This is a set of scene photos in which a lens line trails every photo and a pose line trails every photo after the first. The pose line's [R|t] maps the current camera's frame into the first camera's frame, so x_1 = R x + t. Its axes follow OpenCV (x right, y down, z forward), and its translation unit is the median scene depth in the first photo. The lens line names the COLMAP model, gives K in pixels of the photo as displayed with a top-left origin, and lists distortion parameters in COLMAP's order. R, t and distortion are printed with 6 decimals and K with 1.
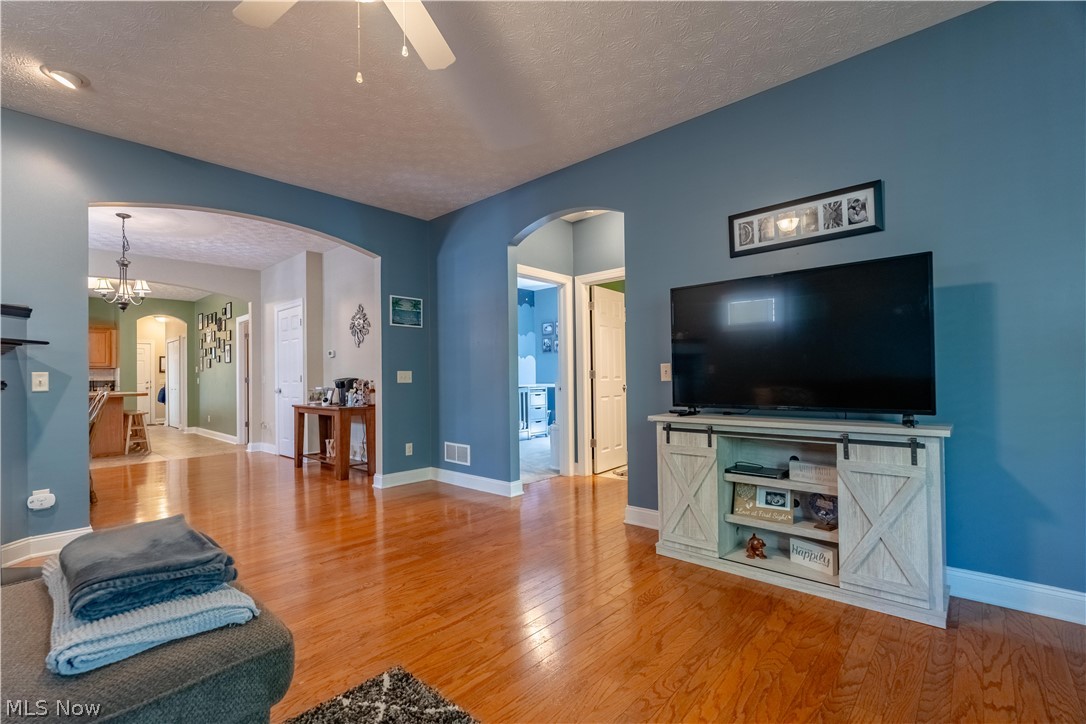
lens RADIAL K [[479.3, 0, 540.7], [0, 479.3, 376.2], [0, 0, 1]] dist [-0.006308, 0.001077]
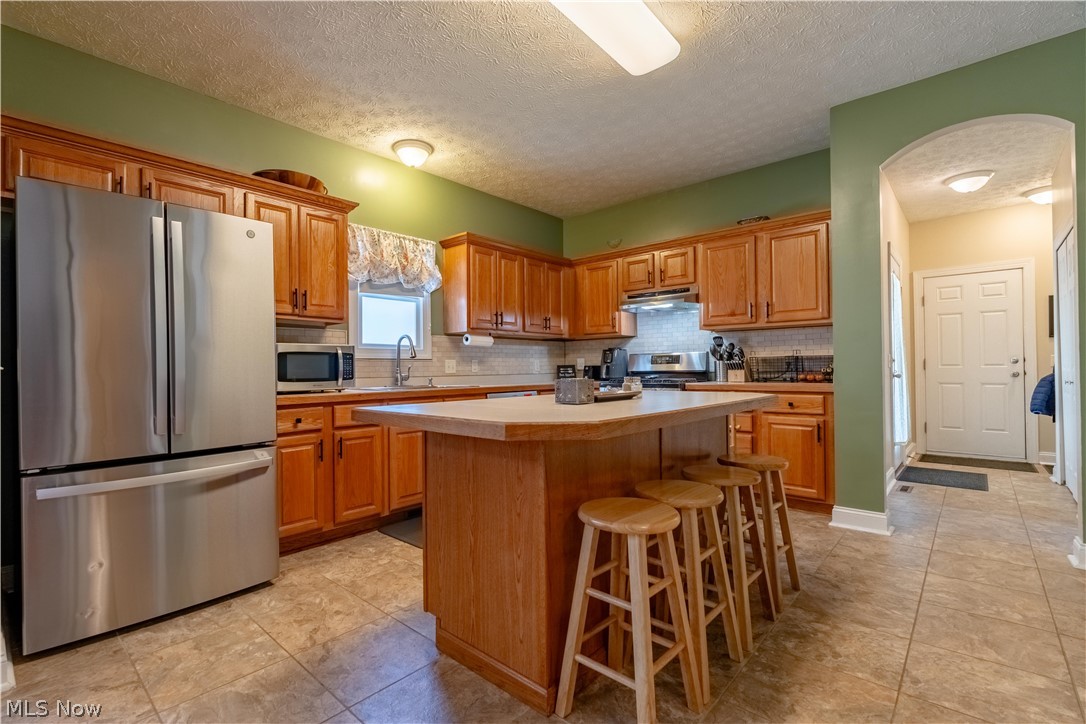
lens RADIAL K [[479.3, 0, 526.6], [0, 479.3, 364.9], [0, 0, 1]] dist [-0.006308, 0.001077]
pose [[-0.025285, 0.006892, -0.999657, -0.992822], [0.011854, 0.999908, 0.006594, 0.020899], [0.999610, -0.011684, -0.025364, 1.466450]]
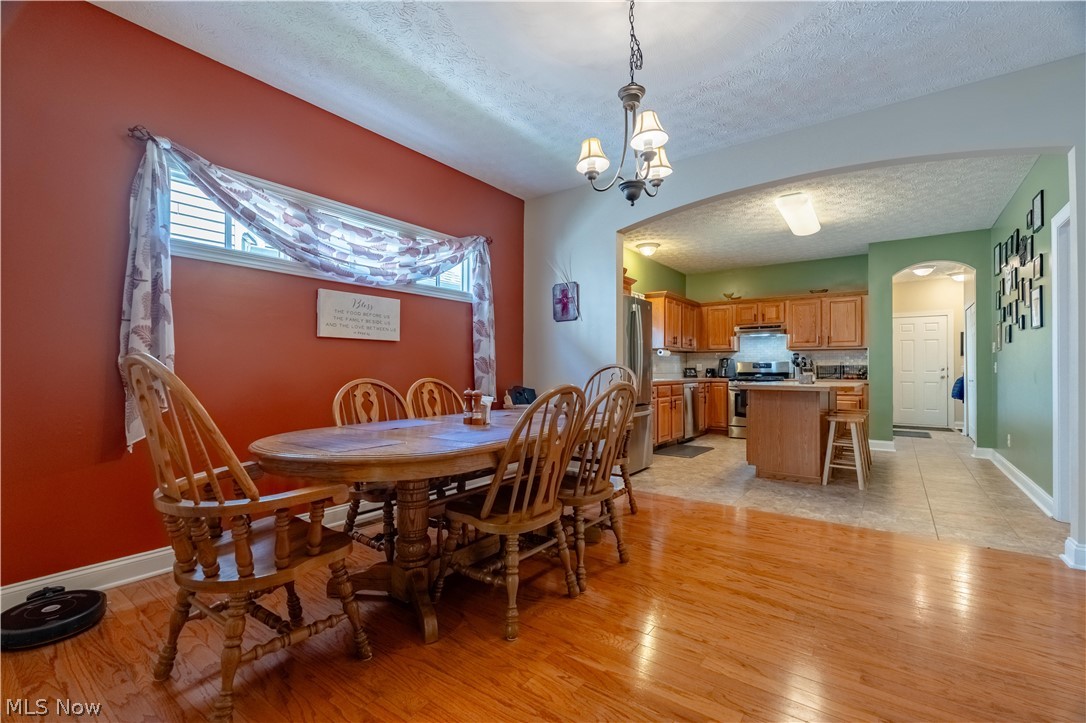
lens RADIAL K [[479.3, 0, 539.7], [0, 479.3, 363.8], [0, 0, 1]] dist [-0.006308, 0.001077]
pose [[0.093555, 0.004135, -0.995606, -0.423274], [-0.003554, 0.999986, 0.003819, 0.010544], [0.995608, 0.003181, 0.093569, 0.837599]]
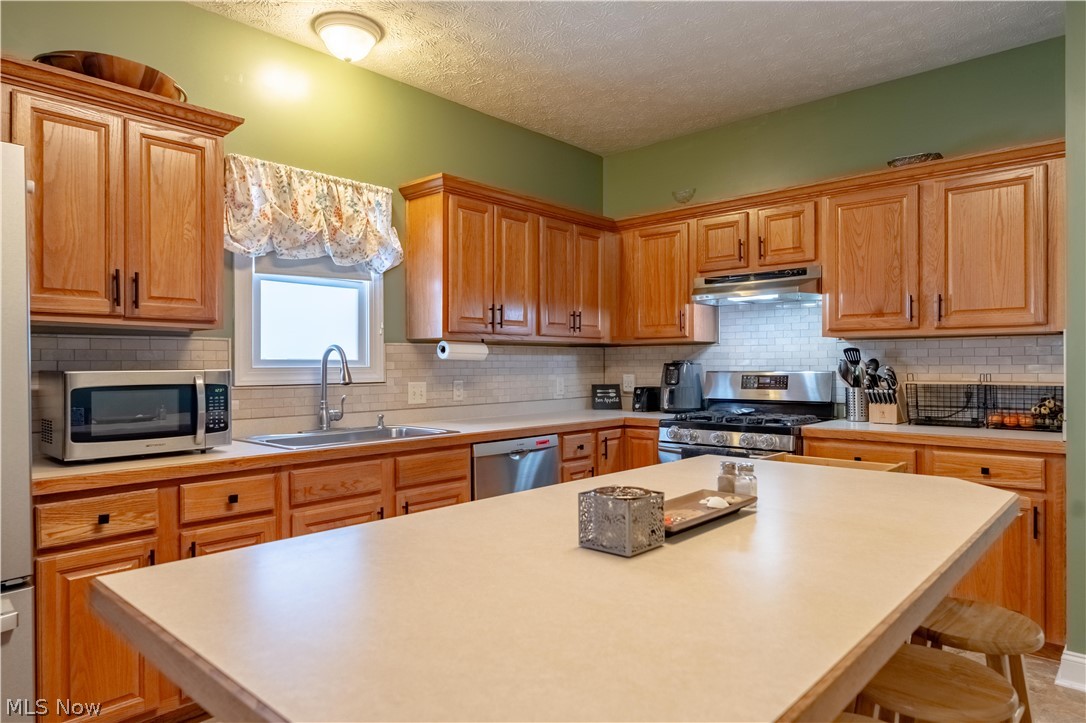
lens RADIAL K [[651.1, 0, 563.4], [0, 651.1, 360.0], [0, 0, 1]] dist [0.002404, -0.001694]
pose [[-0.009473, 0.007218, -0.999929, -1.135398], [0.003746, 0.999967, 0.007183, -0.012975], [0.999948, -0.003678, -0.009500, 1.475922]]
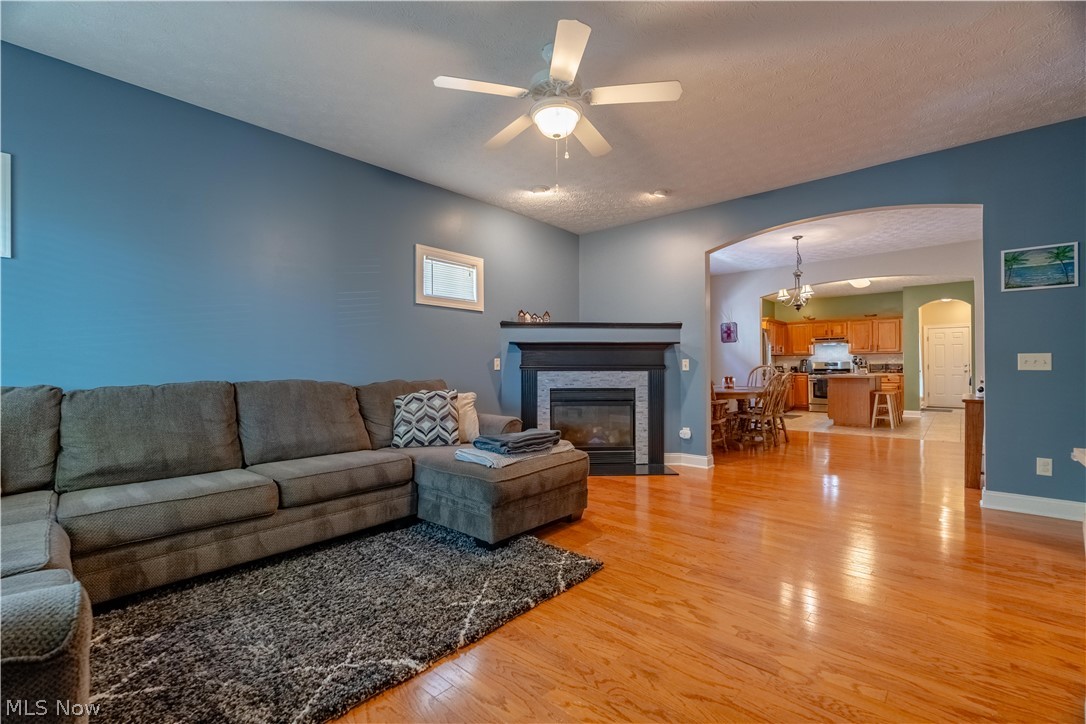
lens RADIAL K [[479.3, 0, 544.6], [0, 479.3, 361.5], [0, 0, 1]] dist [-0.006308, 0.001077]
pose [[0.013235, 0.000698, -0.999912, 0.401327], [0.004934, 0.999988, 0.000763, -0.002729], [0.999900, -0.004944, 0.013231, 0.279238]]
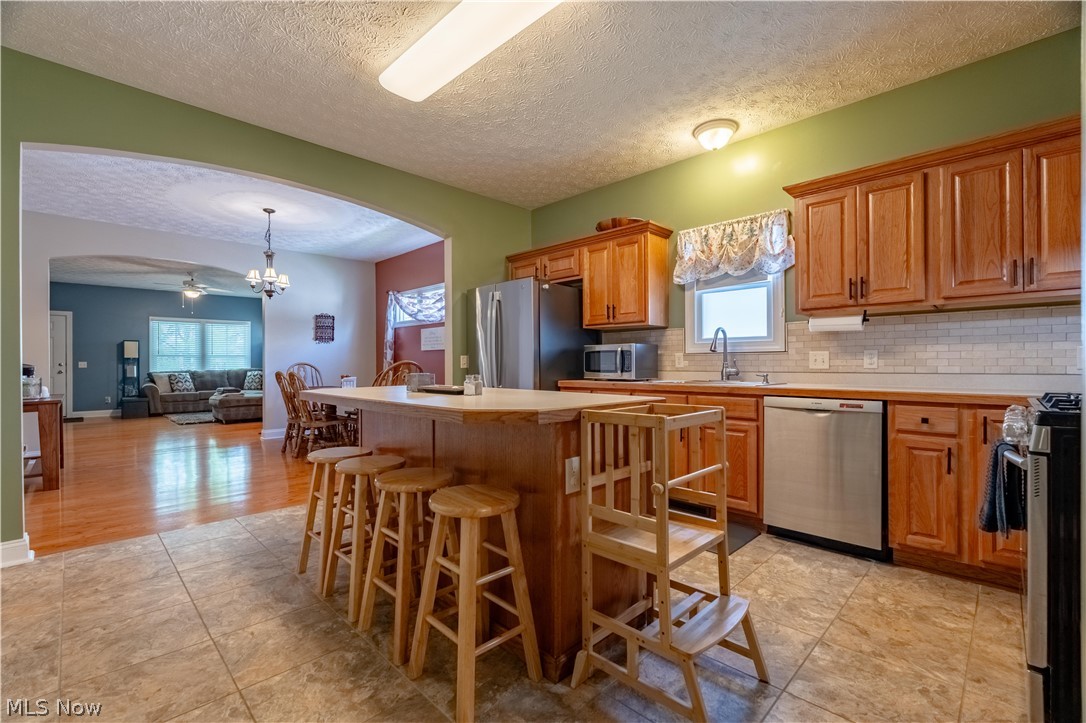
lens RADIAL K [[479.3, 0, 550.9], [0, 479.3, 367.9], [0, 0, 1]] dist [-0.006308, 0.001077]
pose [[-0.998583, 0.019014, 0.049711, -1.516806], [0.019335, 0.999795, 0.005980, 0.027674], [-0.049587, 0.006932, -0.998746, 1.985001]]
